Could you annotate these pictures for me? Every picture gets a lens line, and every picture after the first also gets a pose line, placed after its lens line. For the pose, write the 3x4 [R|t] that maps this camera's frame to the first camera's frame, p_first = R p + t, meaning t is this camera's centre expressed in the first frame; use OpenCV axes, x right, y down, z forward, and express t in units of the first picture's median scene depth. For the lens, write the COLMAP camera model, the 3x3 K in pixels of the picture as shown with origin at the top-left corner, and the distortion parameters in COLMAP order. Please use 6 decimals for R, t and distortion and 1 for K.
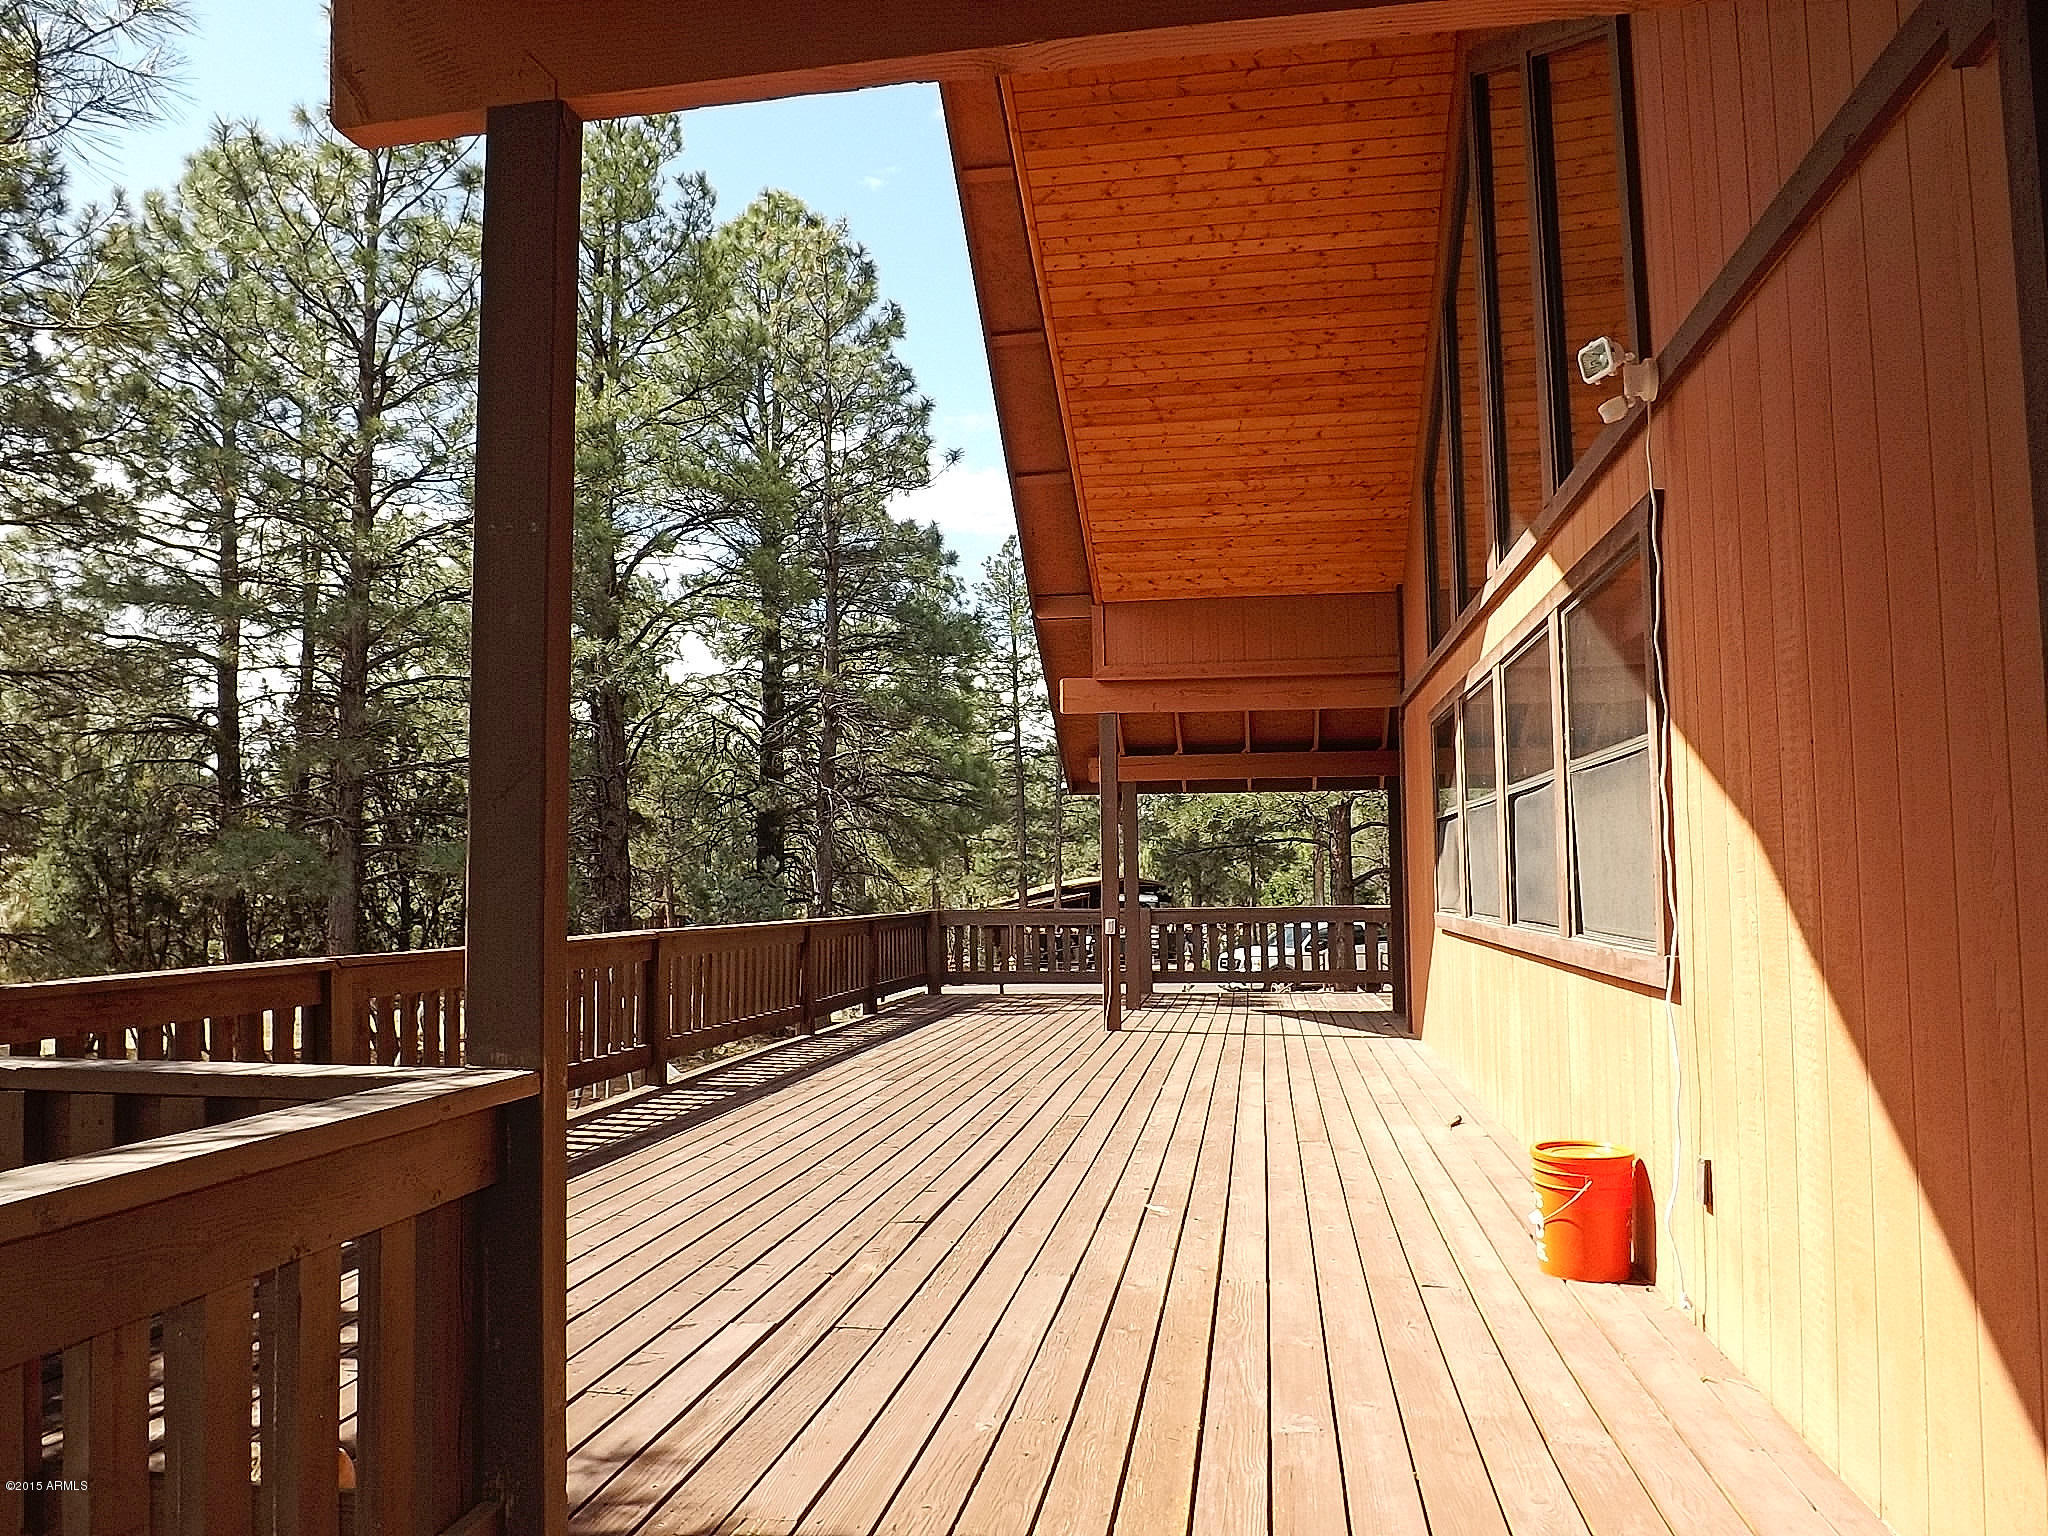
lens RADIAL K [[1485.6, 0, 993.8], [0, 1485.6, 767.0], [0, 0, 1]] dist [-0.051043, 0.007569]
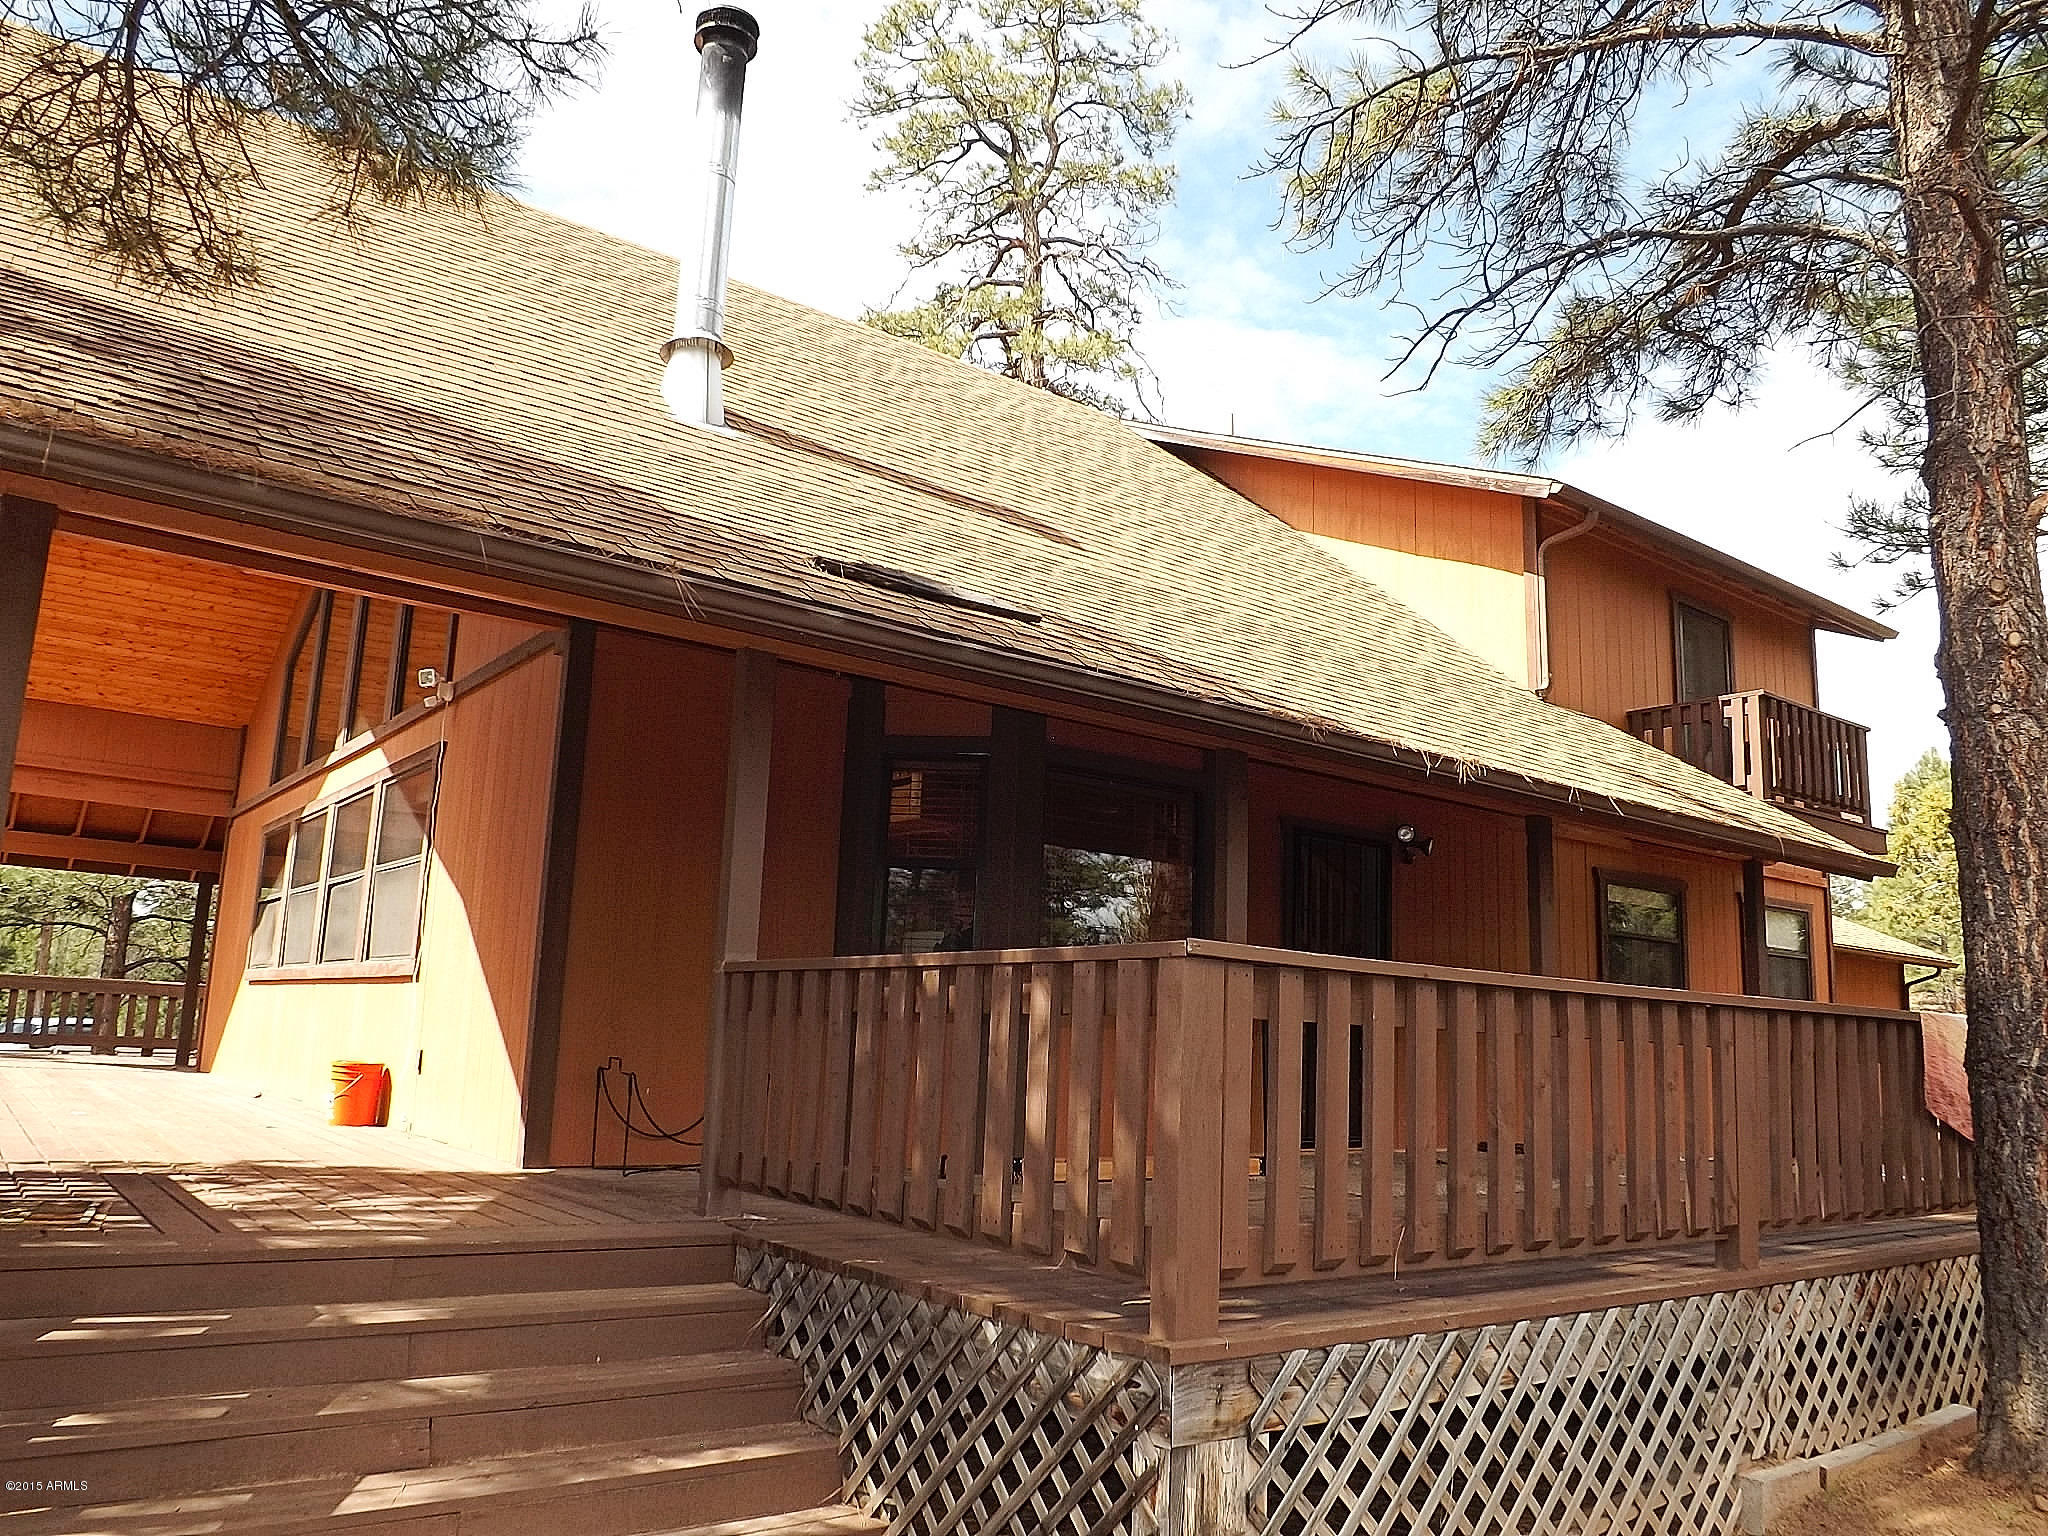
lens RADIAL K [[1485.6, 0, 993.8], [0, 1485.6, 767.0], [0, 0, 1]] dist [-0.051043, 0.007569]
pose [[0.689339, 0.167679, 0.704767, -0.245288], [-0.102239, 0.985625, -0.134501, 0.027466], [-0.717189, 0.020662, 0.696573, -0.520090]]
